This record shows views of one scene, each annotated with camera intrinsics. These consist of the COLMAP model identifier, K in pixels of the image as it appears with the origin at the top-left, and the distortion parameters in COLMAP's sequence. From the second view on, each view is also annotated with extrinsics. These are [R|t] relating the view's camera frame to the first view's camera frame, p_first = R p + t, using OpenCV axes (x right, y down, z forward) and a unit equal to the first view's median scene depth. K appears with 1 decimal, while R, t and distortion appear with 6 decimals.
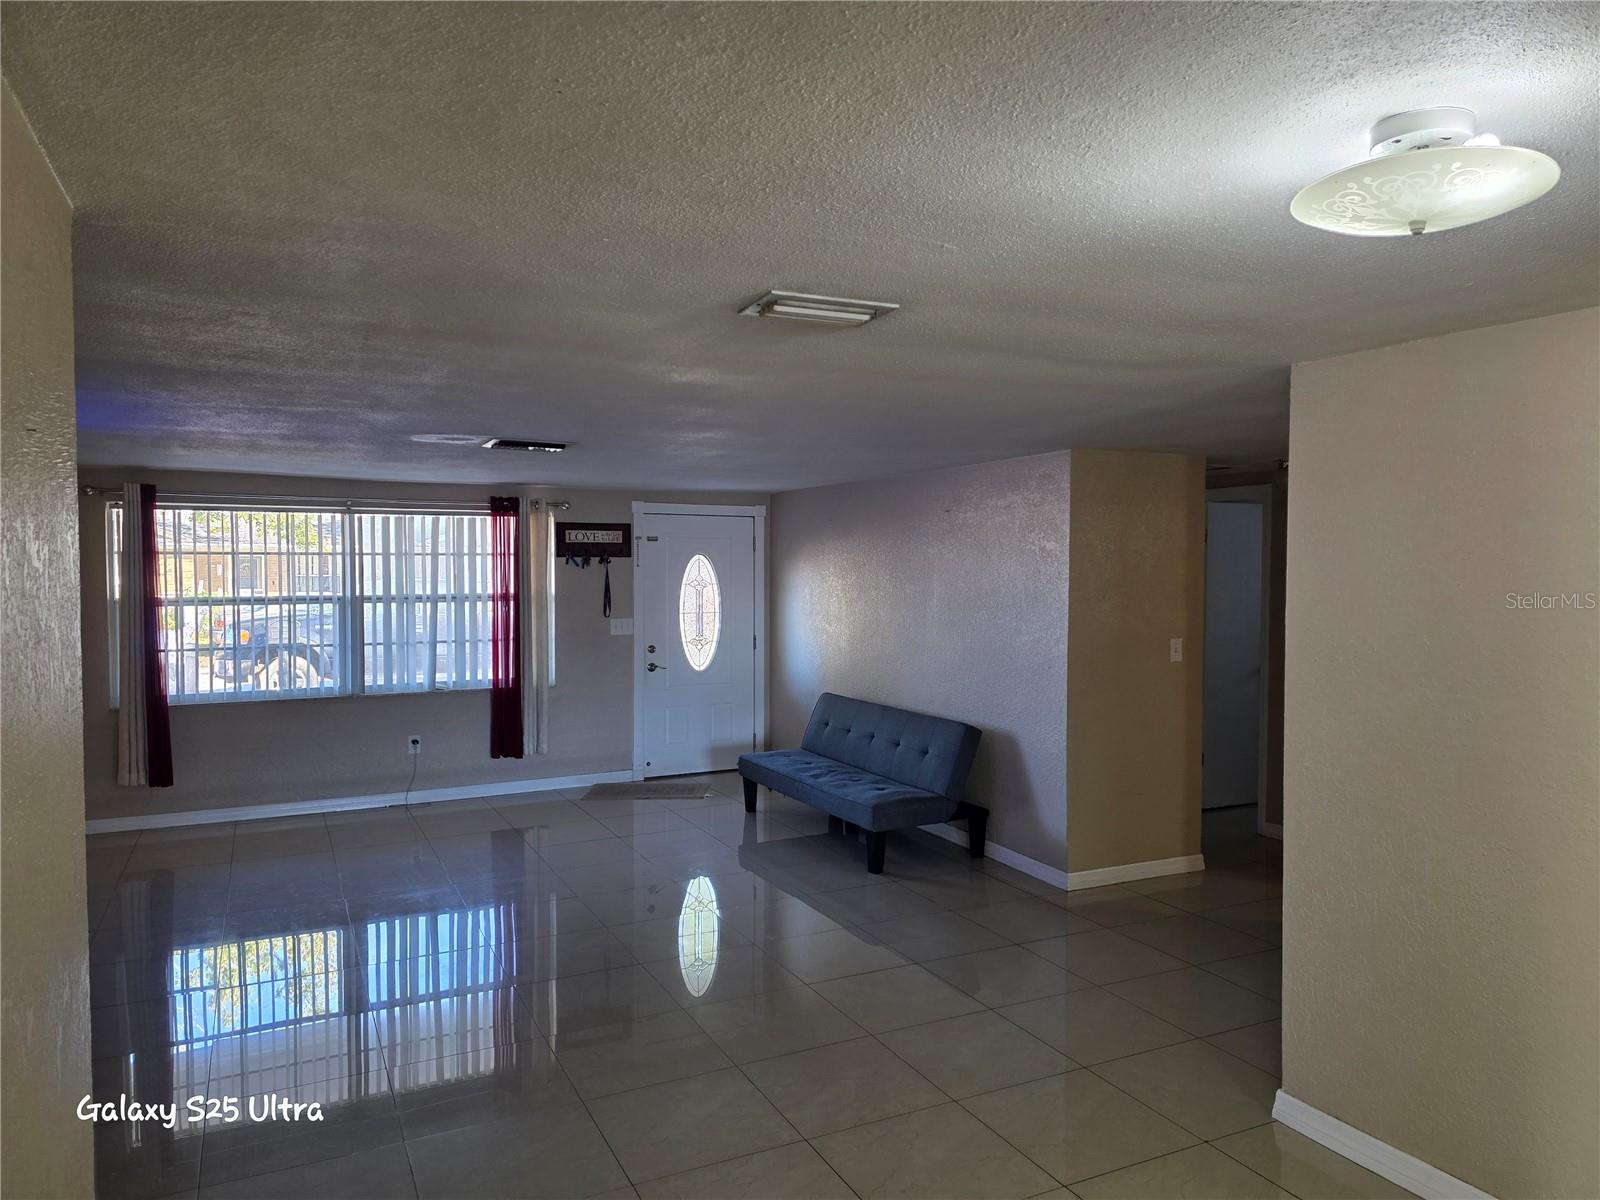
lens RADIAL K [[1077.8, 0, 805.3], [0, 1077.8, 595.6], [0, 0, 1]] dist [0.022571, -0.013427]
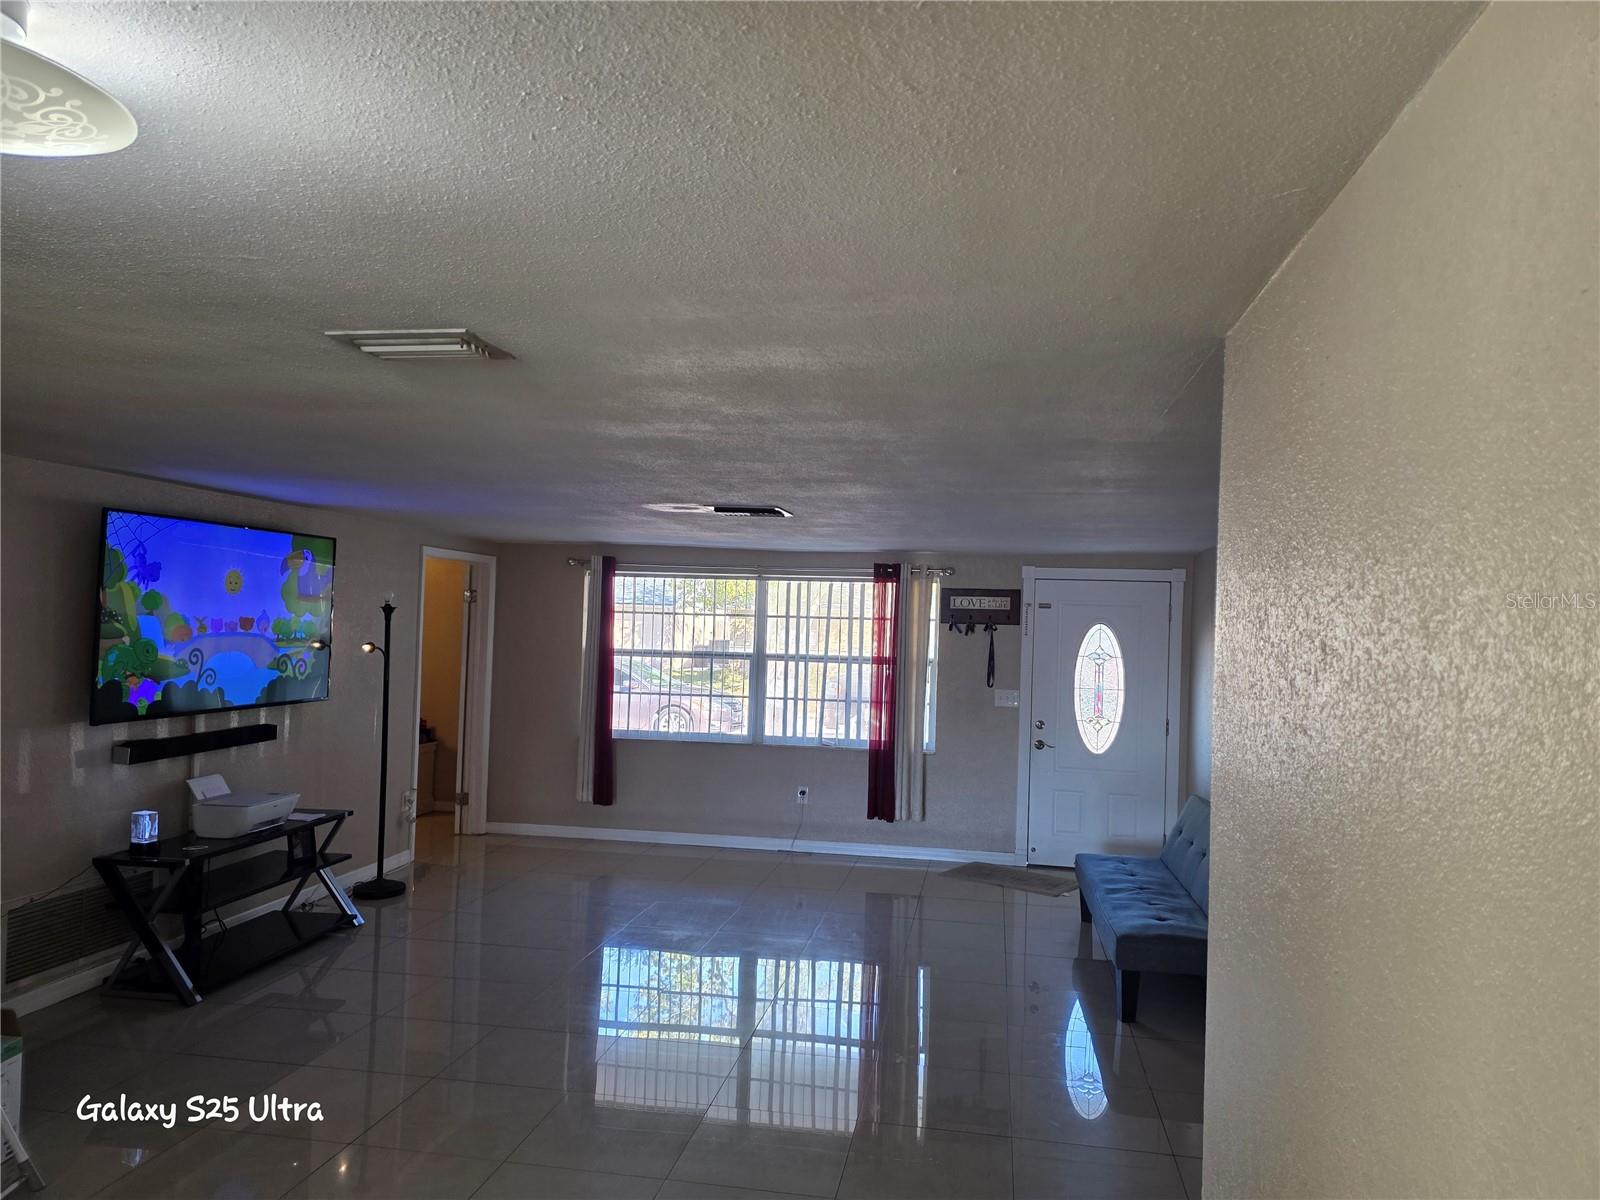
lens RADIAL K [[1077.8, 0, 800.1], [0, 1077.8, 603.5], [0, 0, 1]] dist [0.022571, -0.013427]
pose [[0.794515, 0.013508, -0.607095, 0.273747], [-0.044110, 0.998395, -0.035512, -0.013353], [0.605641, 0.054994, 0.793836, 0.140942]]
